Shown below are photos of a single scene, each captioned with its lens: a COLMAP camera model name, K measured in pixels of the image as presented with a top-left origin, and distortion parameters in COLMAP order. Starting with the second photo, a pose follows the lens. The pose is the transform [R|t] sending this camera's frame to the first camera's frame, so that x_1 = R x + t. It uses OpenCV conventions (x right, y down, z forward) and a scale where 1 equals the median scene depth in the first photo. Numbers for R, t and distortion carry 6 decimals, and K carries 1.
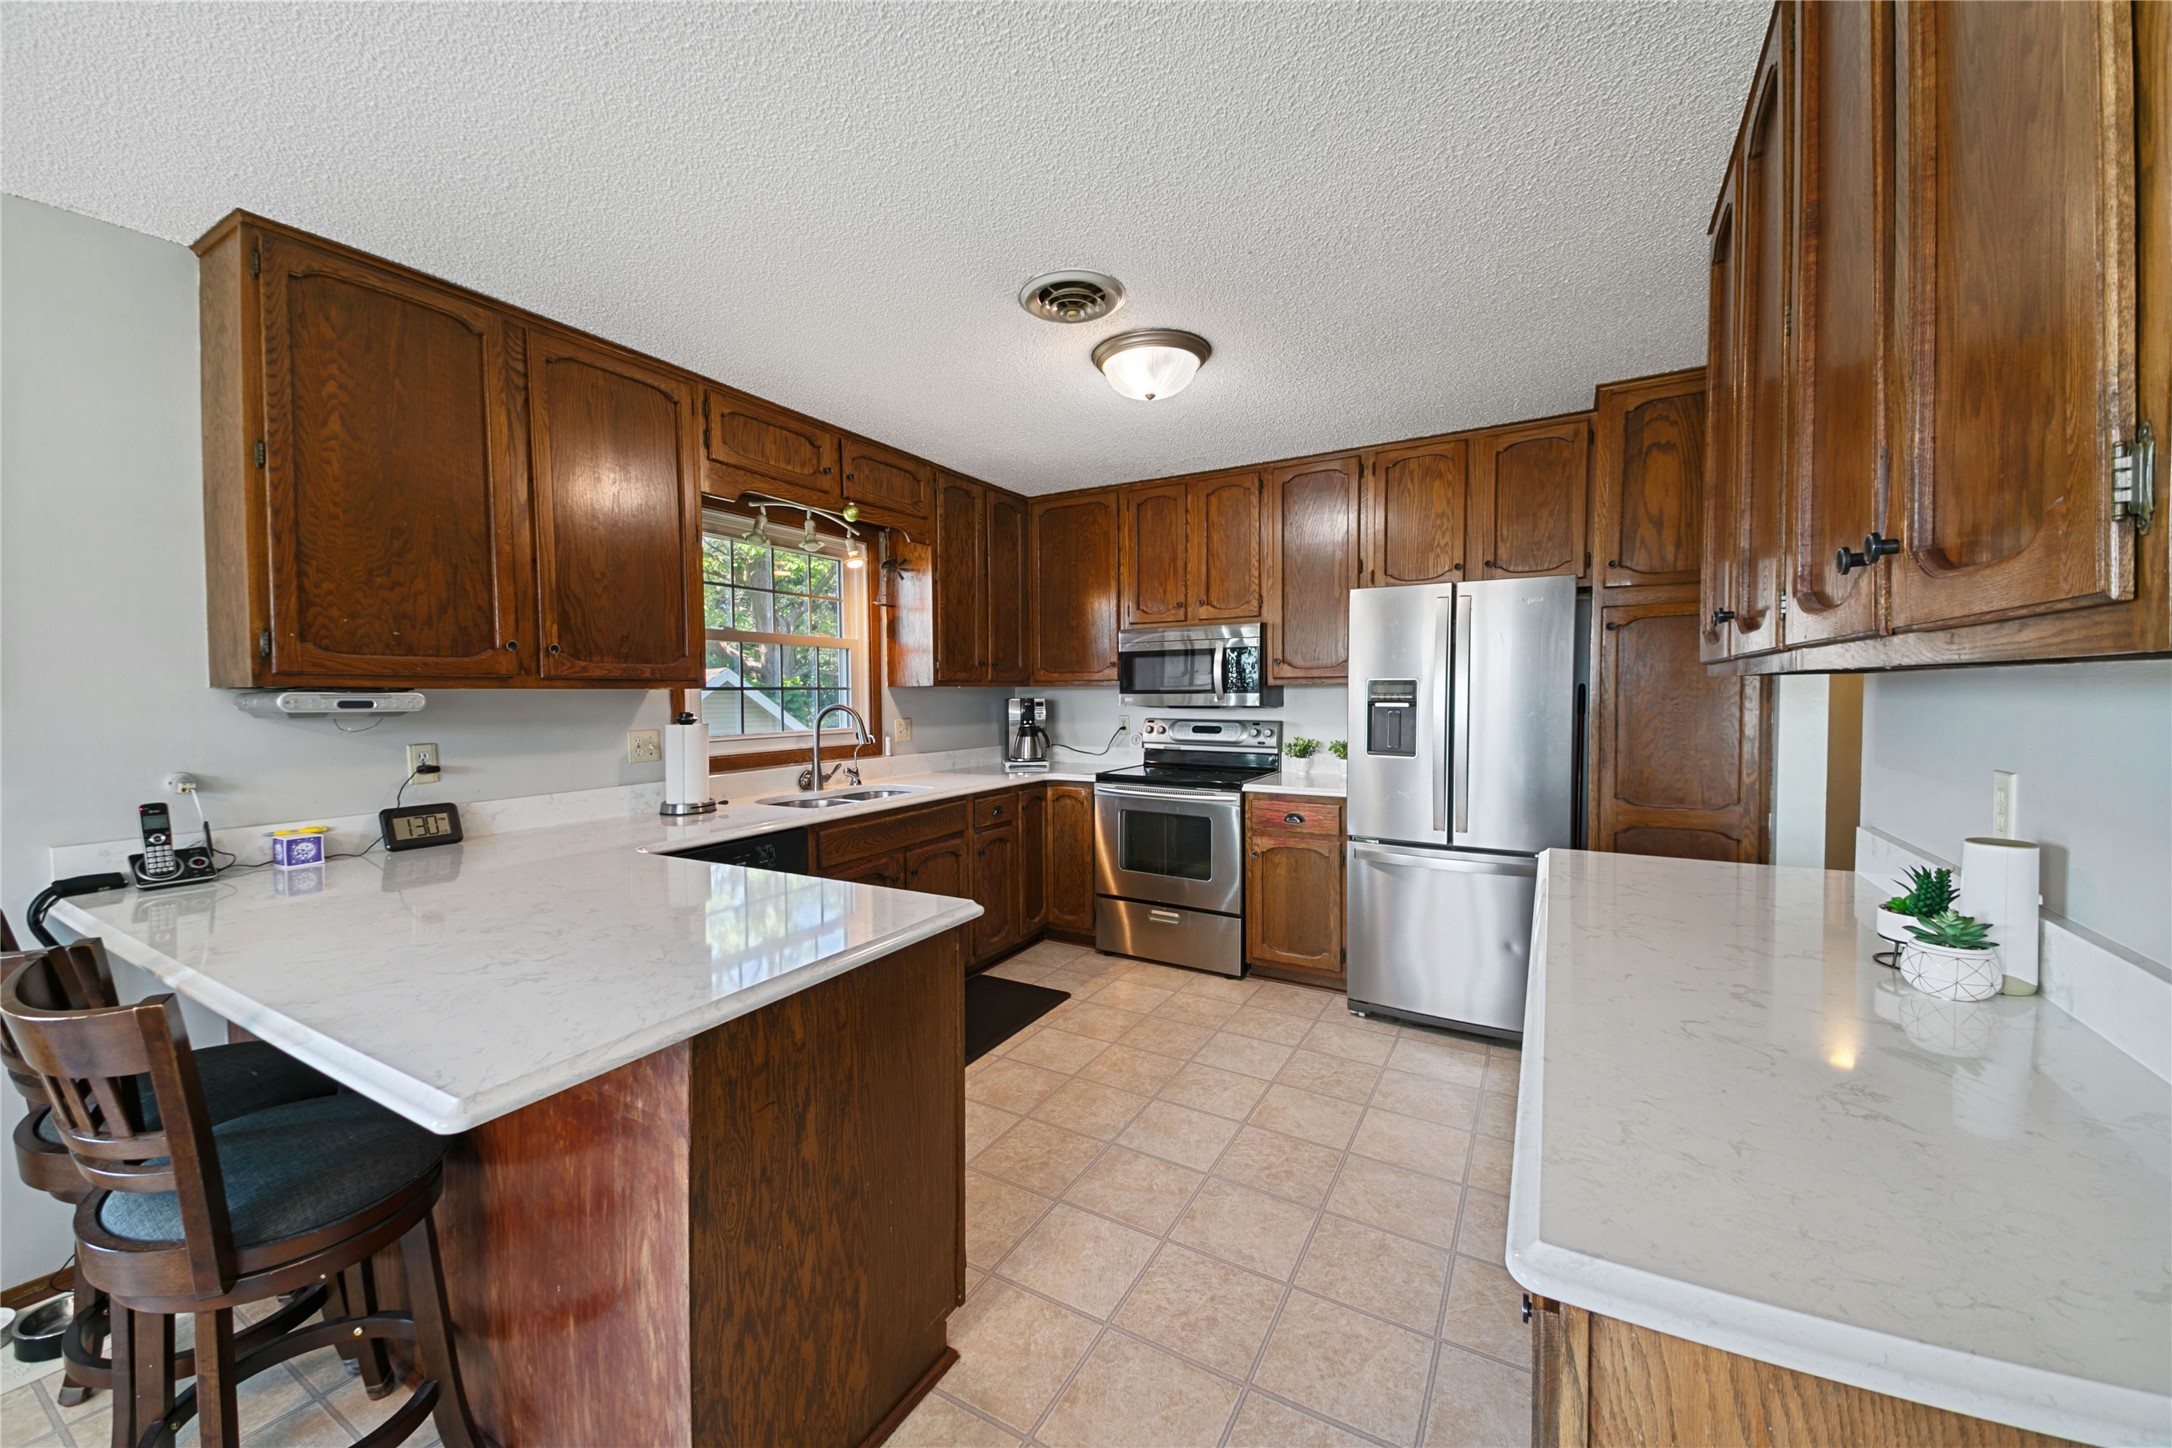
lens RADIAL K [[838.5, 0, 1080.3], [0, 838.5, 745.1], [0, 0, 1]] dist [0.061022, -0.016244]
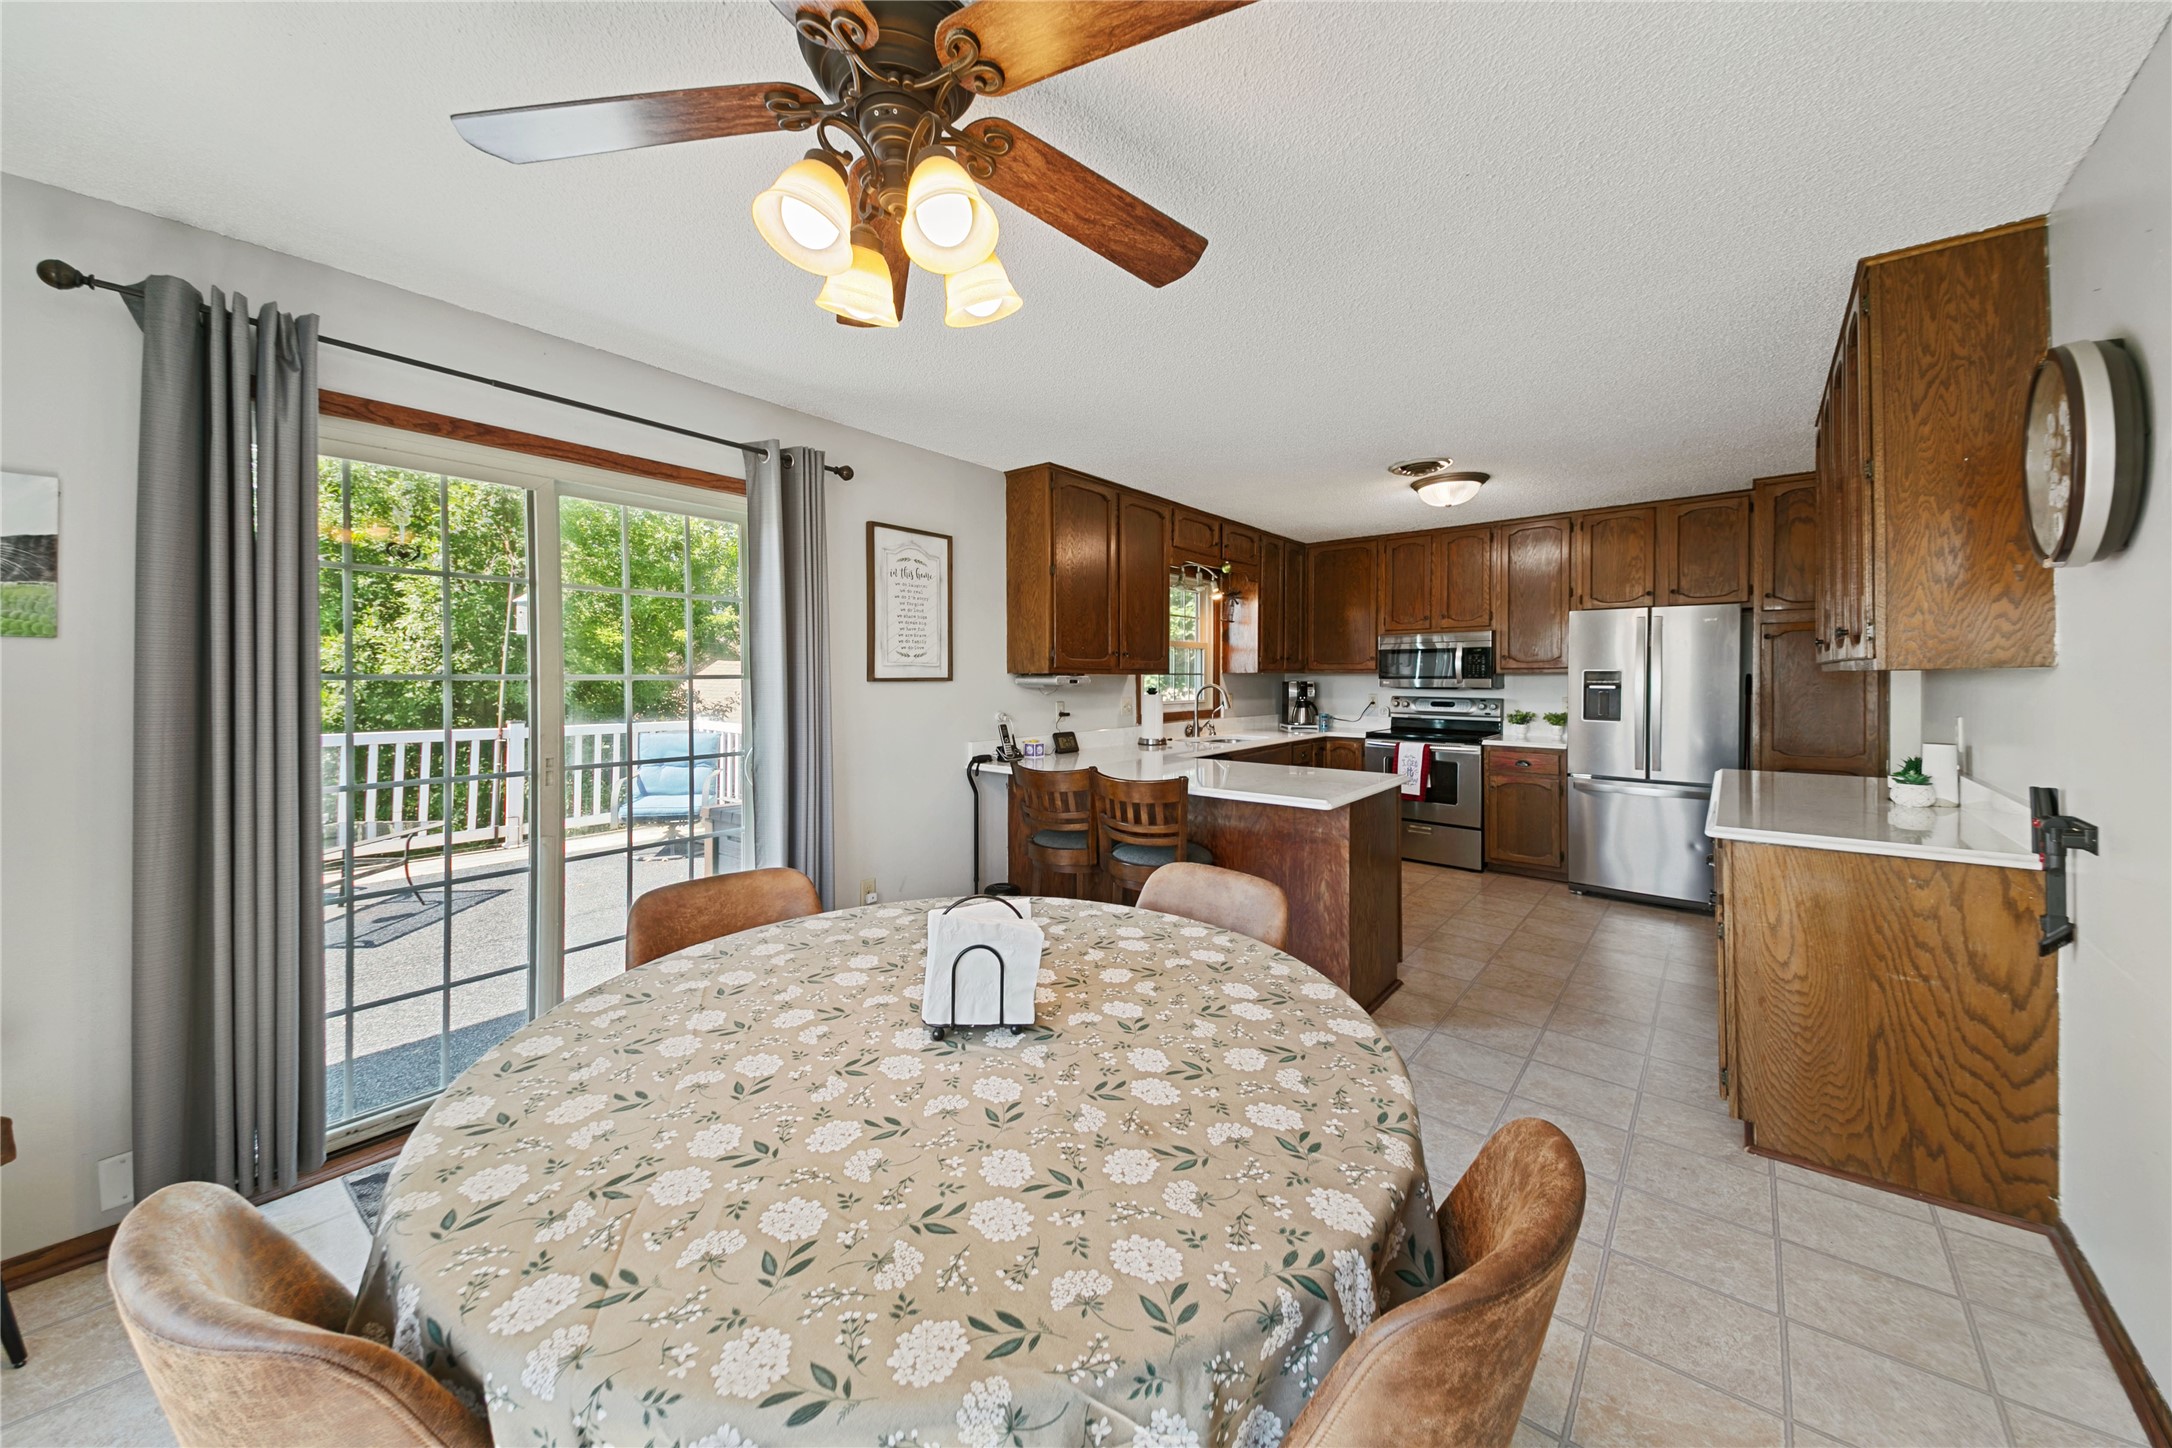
lens RADIAL K [[767.1, 0, 1073.7], [0, 767.1, 703.4], [0, 0, 1]] dist [0.064403, -0.025891]
pose [[0.983639, 0.013168, -0.179669, -0.273212], [-0.018462, 0.999442, -0.027823, 0.034082], [0.179202, 0.030685, 0.983334, -0.487109]]
